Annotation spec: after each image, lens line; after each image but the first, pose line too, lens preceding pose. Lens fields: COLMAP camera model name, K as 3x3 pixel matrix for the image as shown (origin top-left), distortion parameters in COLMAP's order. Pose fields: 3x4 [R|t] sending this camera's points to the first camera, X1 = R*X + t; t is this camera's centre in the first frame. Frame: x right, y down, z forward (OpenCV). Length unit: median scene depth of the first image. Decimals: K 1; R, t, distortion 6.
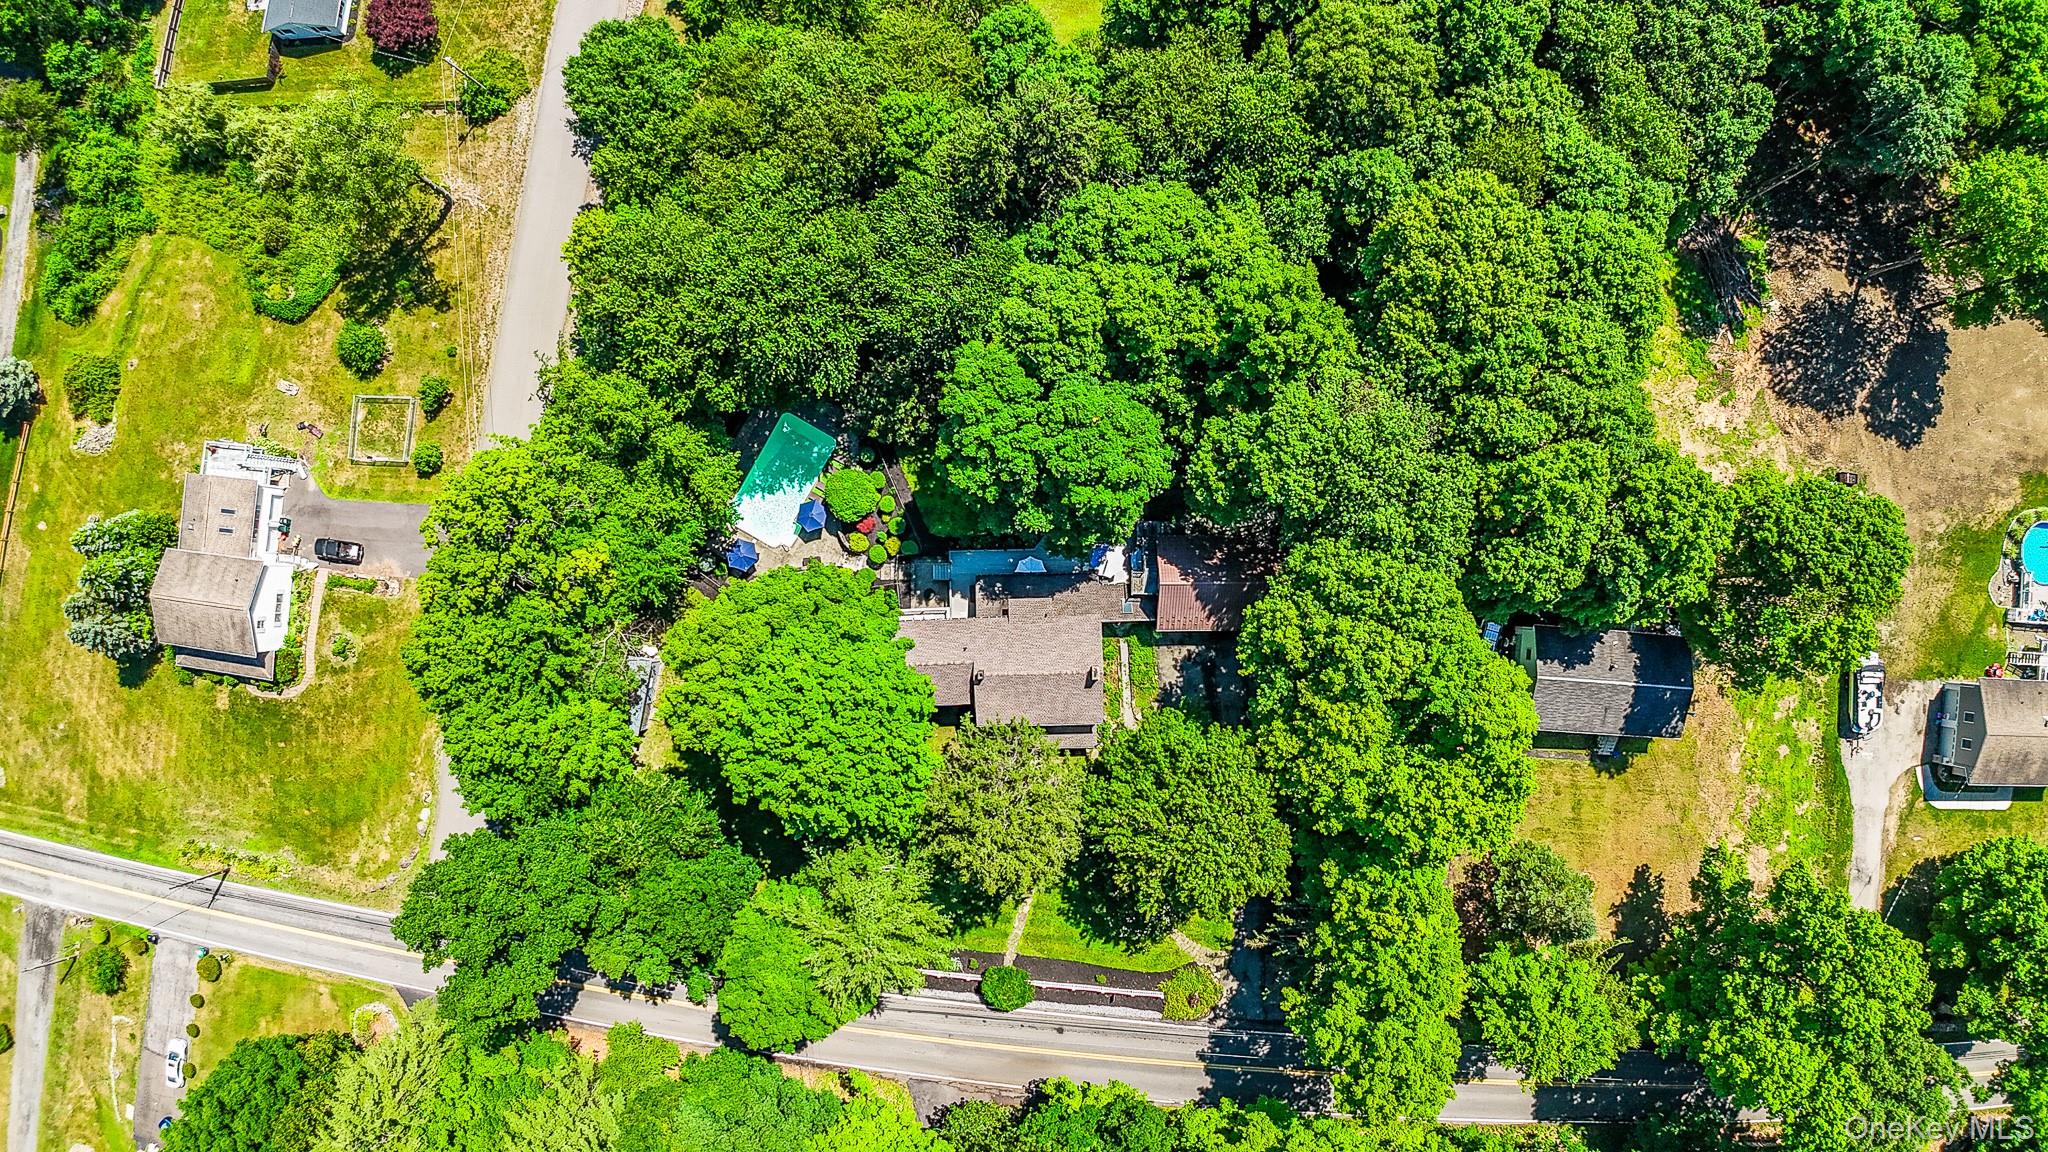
lens RADIAL K [[1261.3, 0, 1024.0], [0, 1261.3, 576.0], [0, 0, 1]] dist [-0.172355, 0.004734]
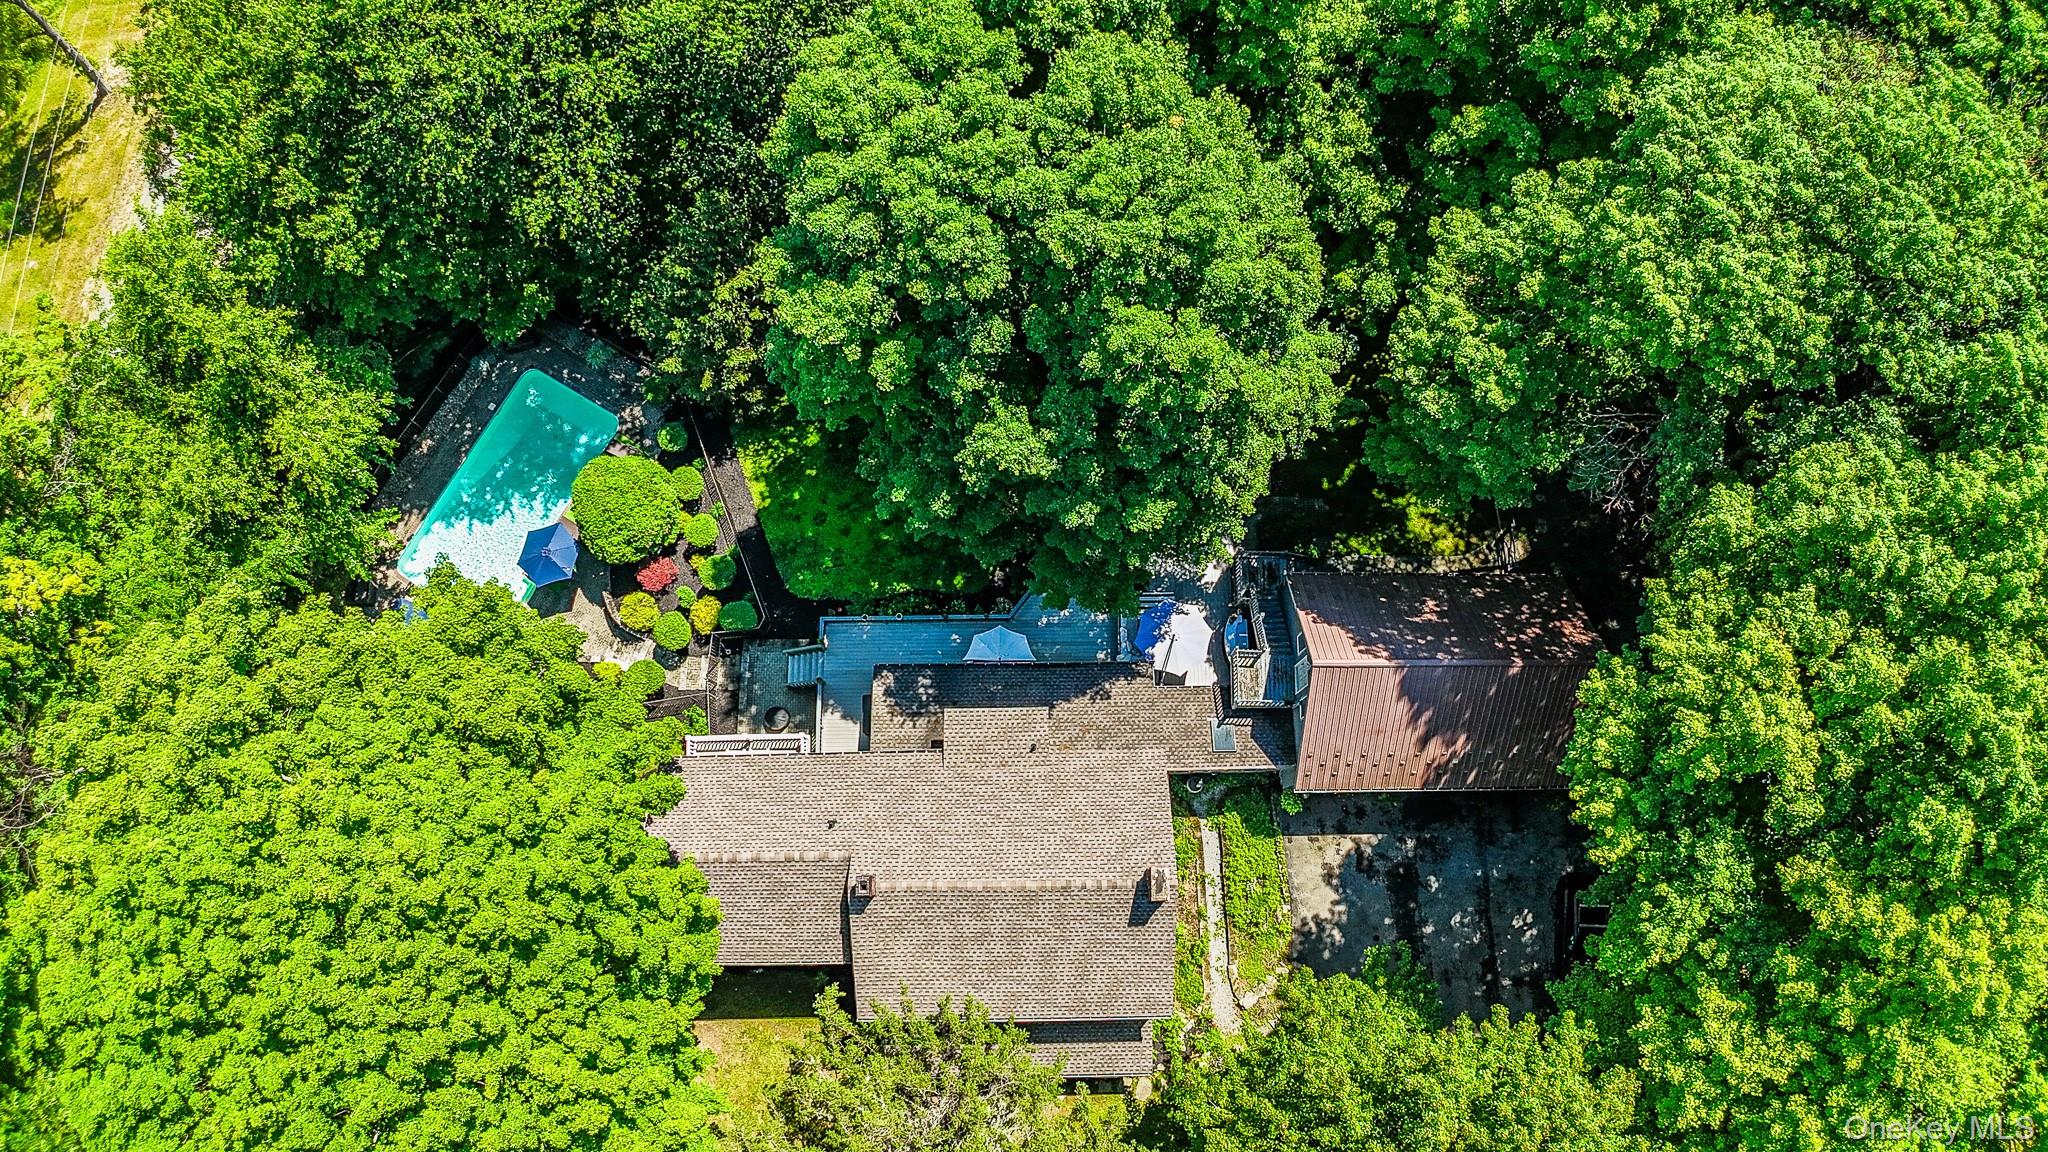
lens RADIAL K [[1261.3, 0, 1024.0], [0, 1261.3, 576.0], [0, 0, 1]] dist [-0.172355, 0.004734]
pose [[0.999880, 0.014208, 0.006201, 0.011130], [-0.012423, 0.973644, -0.227735, 0.070196], [-0.009273, 0.227630, 0.973703, 0.583072]]
